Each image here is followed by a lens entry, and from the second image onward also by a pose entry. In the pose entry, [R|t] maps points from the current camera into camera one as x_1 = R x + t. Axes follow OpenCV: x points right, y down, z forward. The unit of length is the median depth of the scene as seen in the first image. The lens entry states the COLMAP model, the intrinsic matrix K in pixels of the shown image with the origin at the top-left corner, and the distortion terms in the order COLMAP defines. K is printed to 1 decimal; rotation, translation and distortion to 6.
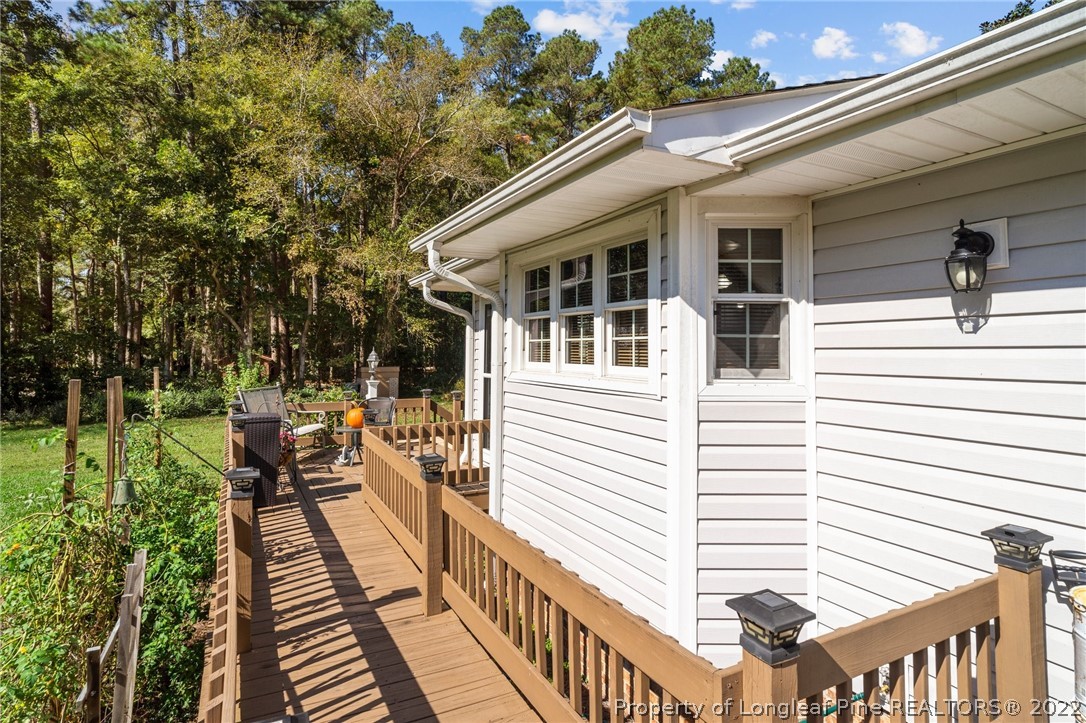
lens RADIAL K [[561.3, 0, 545.6], [0, 561.3, 339.2], [0, 0, 1]] dist [-0.015303, 0.000577]
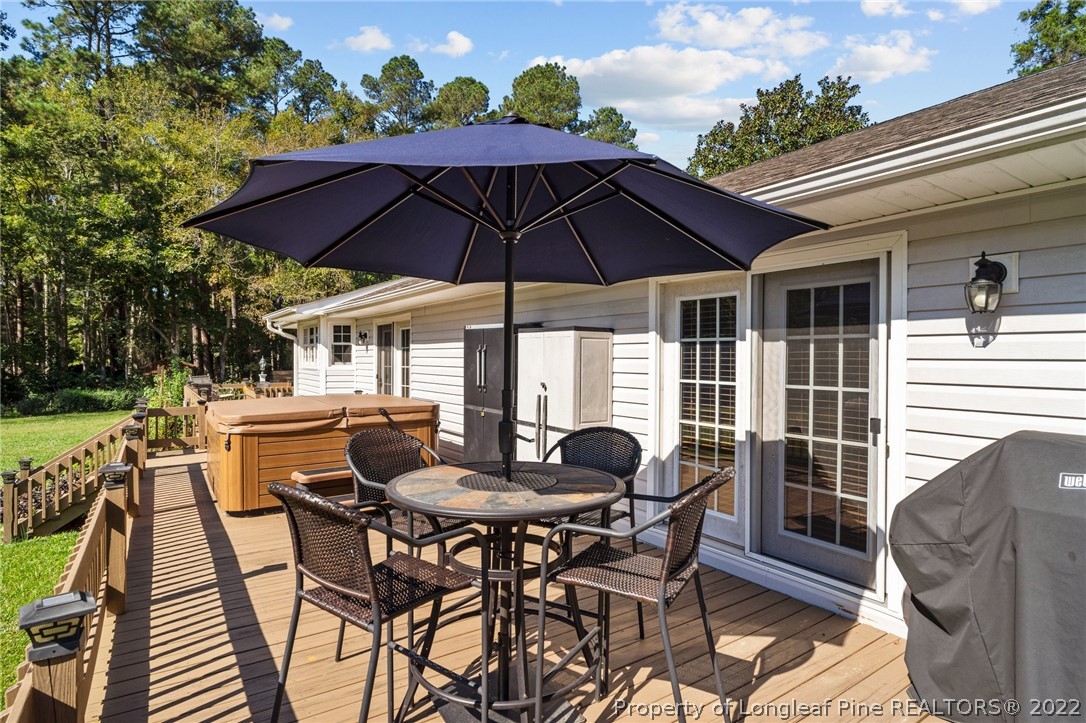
lens RADIAL K [[561.7, 0, 538.3], [0, 561.7, 368.7], [0, 0, 1]] dist [-0.005243, -0.001314]
pose [[0.994827, -0.006069, 0.101404, 0.149002], [0.001872, 0.999140, 0.041431, -0.006705], [-0.101568, -0.041027, 0.993982, -0.338554]]
